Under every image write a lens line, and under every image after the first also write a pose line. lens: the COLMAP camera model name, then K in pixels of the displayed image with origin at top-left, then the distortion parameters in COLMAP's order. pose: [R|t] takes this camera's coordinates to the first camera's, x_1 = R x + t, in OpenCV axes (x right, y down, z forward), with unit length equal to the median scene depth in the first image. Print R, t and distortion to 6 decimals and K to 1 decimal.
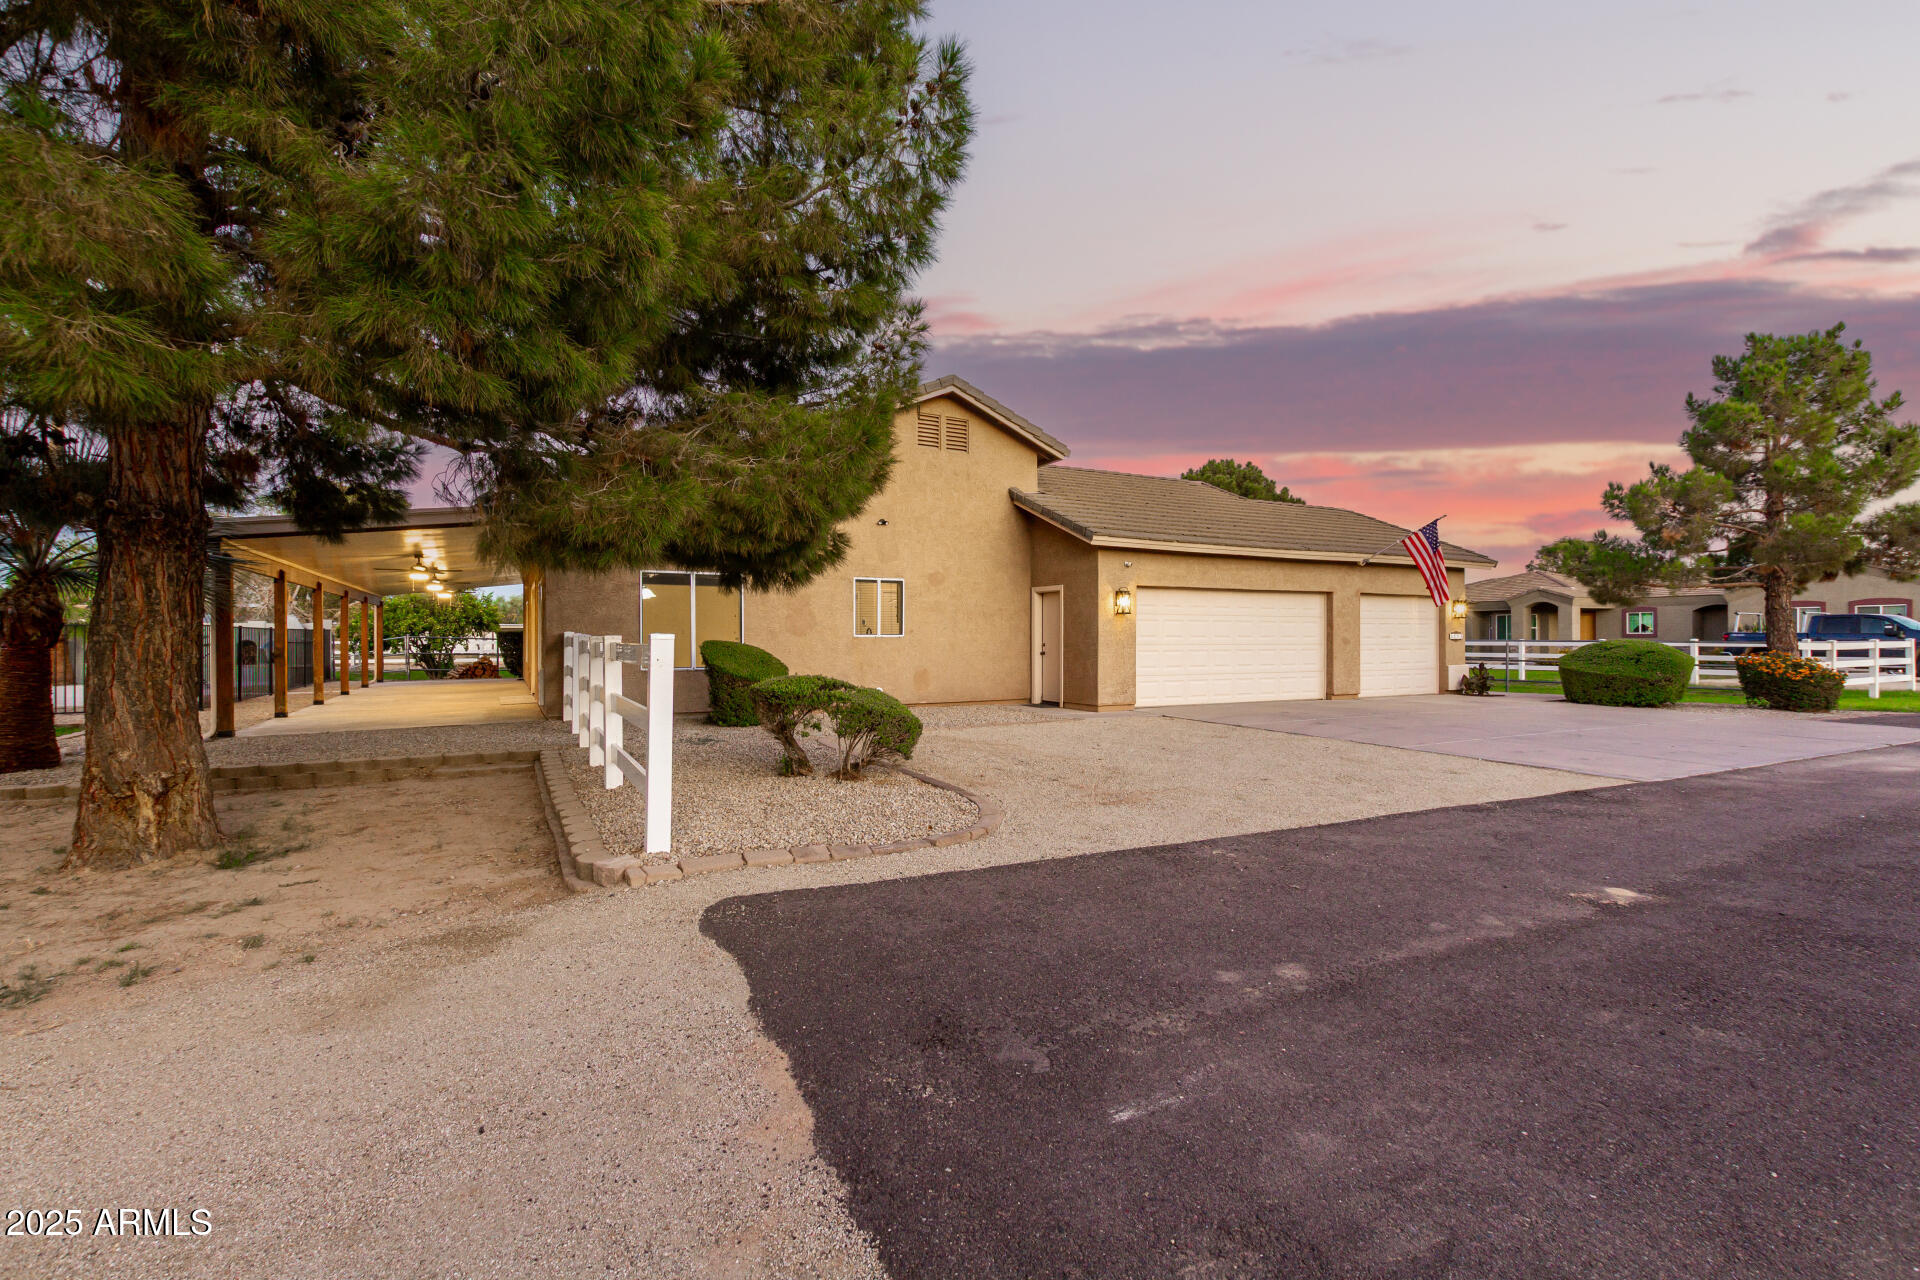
lens RADIAL K [[875.6, 0, 963.2], [0, 875.6, 639.2], [0, 0, 1]] dist [-0.001166, -0.001097]
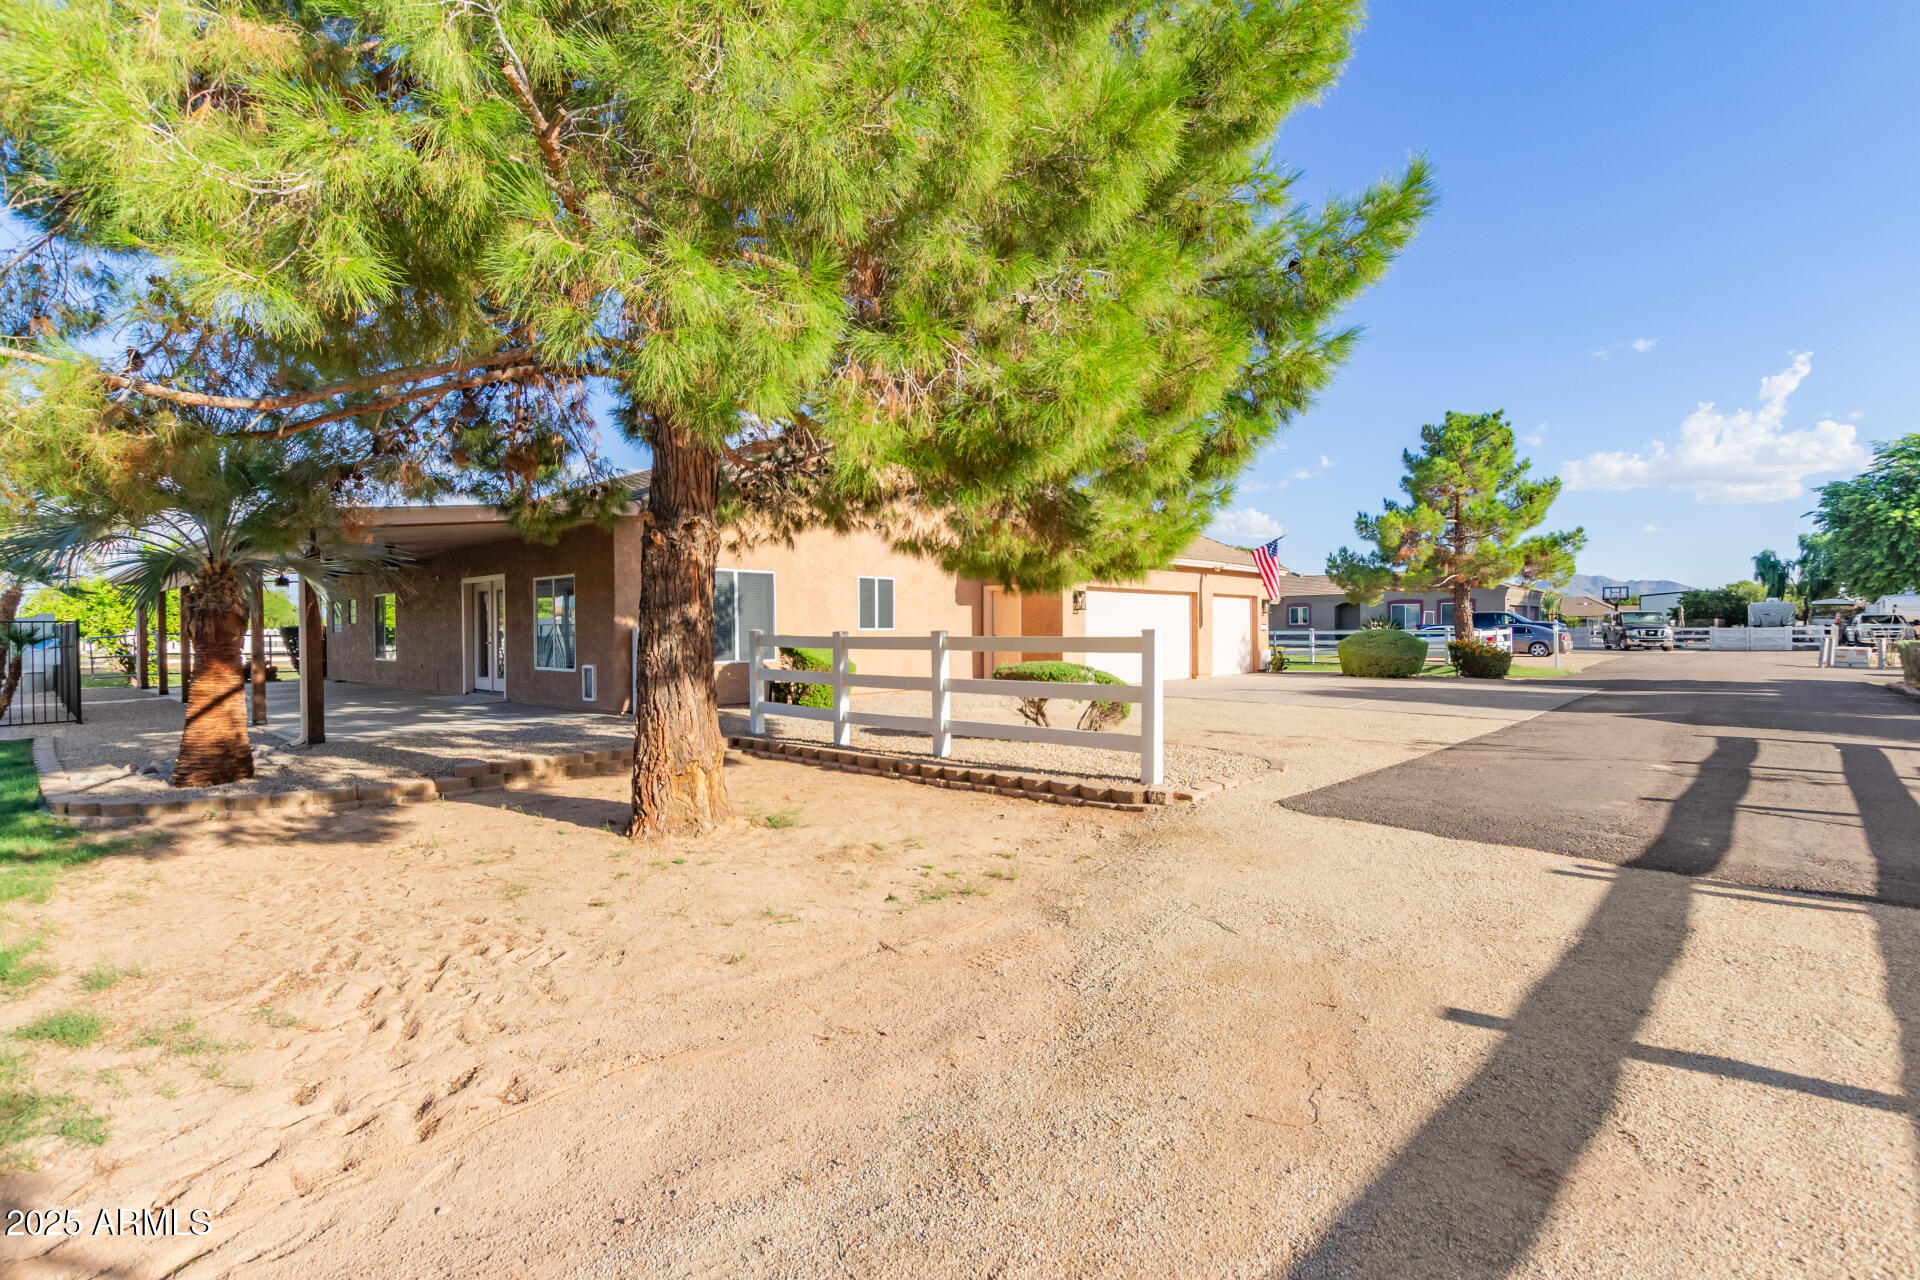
lens RADIAL K [[875.6, 0, 963.2], [0, 875.6, 639.2], [0, 0, 1]] dist [-0.001166, -0.001097]
pose [[0.942108, -0.006479, 0.335247, -0.519871], [0.002655, 0.999926, 0.011864, -0.004062], [-0.335299, -0.010287, 0.942056, -0.108209]]
